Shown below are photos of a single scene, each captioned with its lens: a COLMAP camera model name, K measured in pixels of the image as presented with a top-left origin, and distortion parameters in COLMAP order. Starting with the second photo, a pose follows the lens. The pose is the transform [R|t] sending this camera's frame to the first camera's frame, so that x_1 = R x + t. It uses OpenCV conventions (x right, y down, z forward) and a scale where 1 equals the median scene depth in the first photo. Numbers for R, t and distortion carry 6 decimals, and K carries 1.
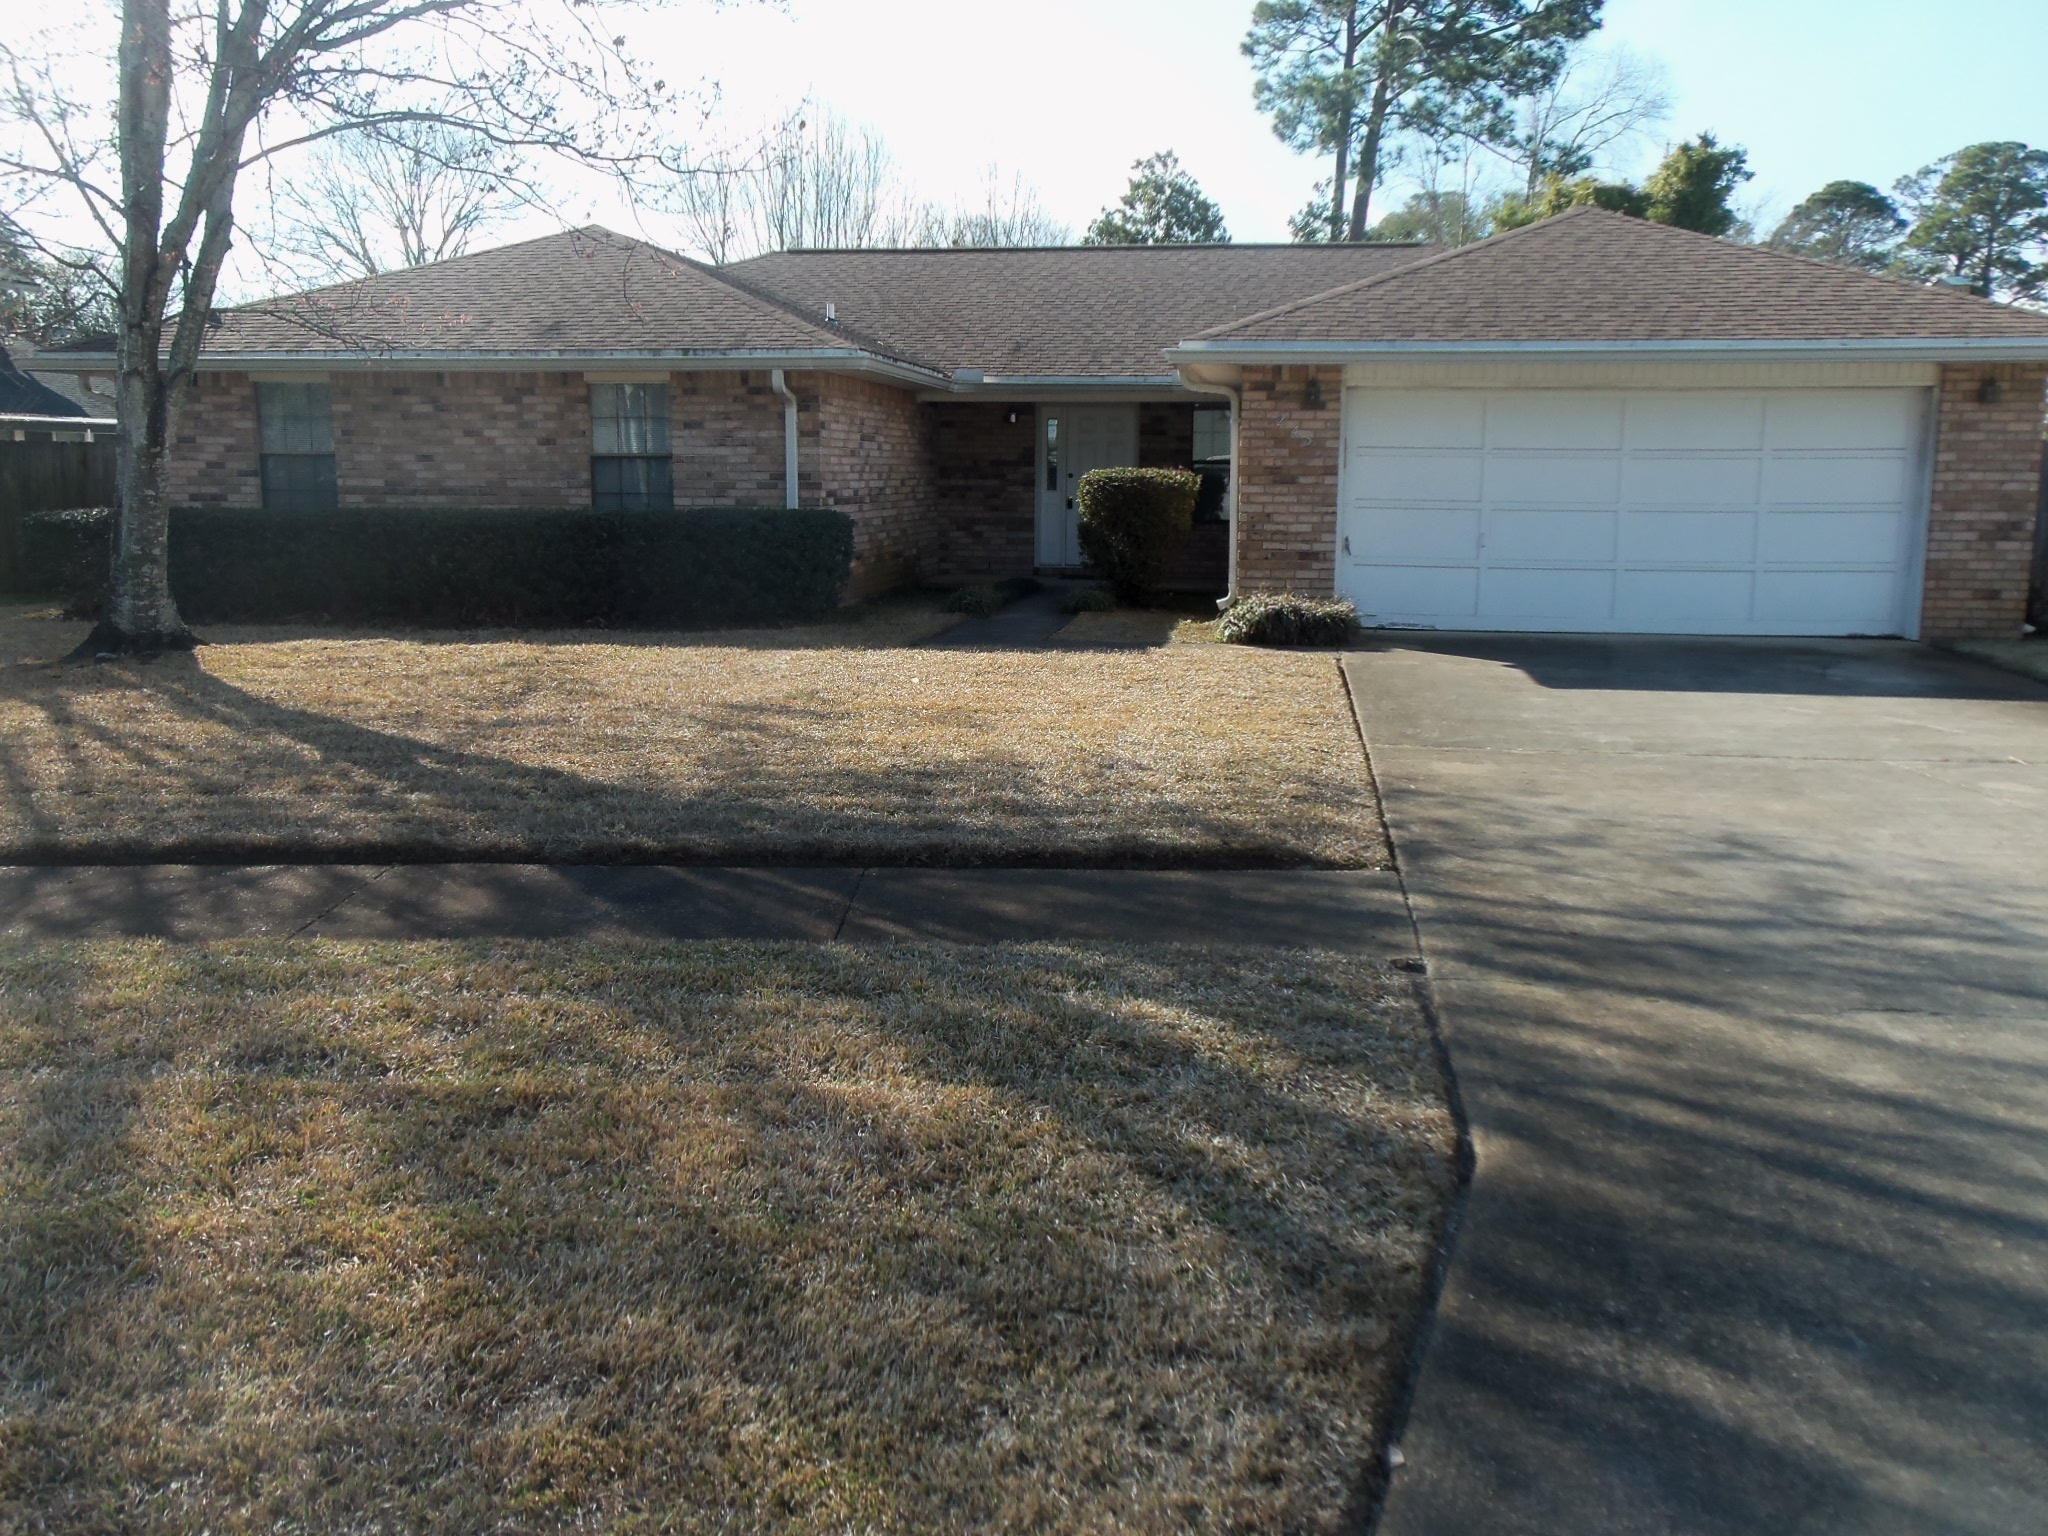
lens RADIAL K [[1692.2, 0, 1024.0], [0, 1692.2, 768.0], [0, 0, 1]] dist [-0.002892, 0.007155]
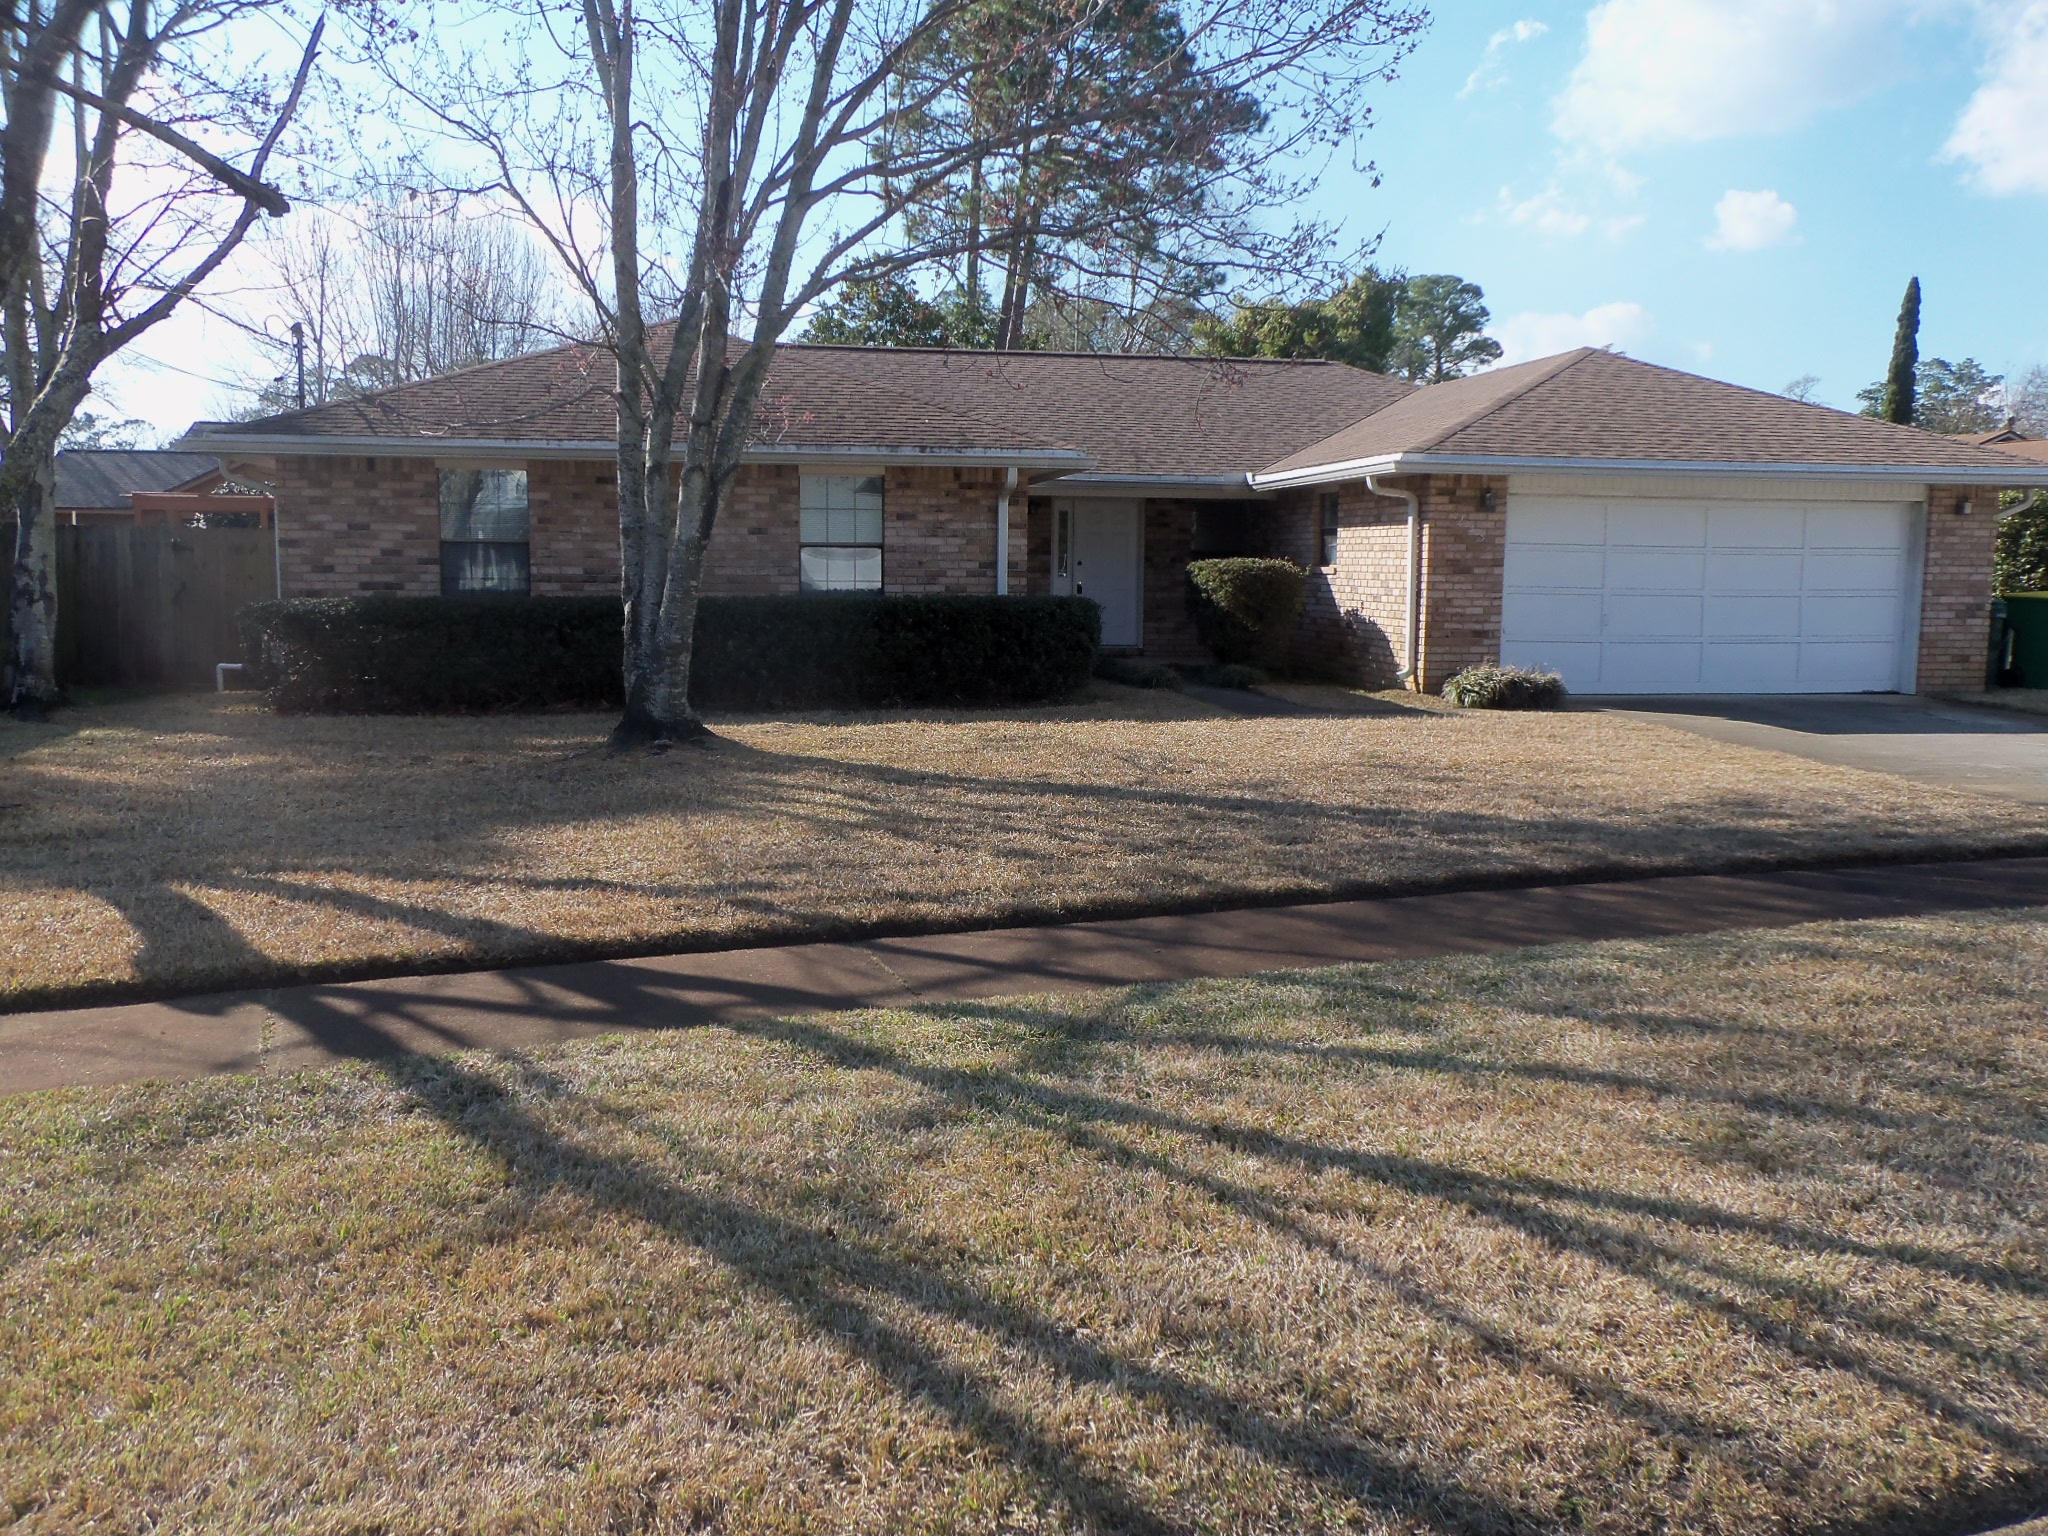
lens RADIAL K [[1703.0, 0, 1024.0], [0, 1703.0, 768.0], [0, 0, 1]] dist [-0.031217, 0.013255]
pose [[0.952283, -0.034140, 0.303301, -0.470035], [0.048462, 0.998031, -0.039820, 0.000010], [-0.301344, 0.052619, 0.952062, -0.028320]]
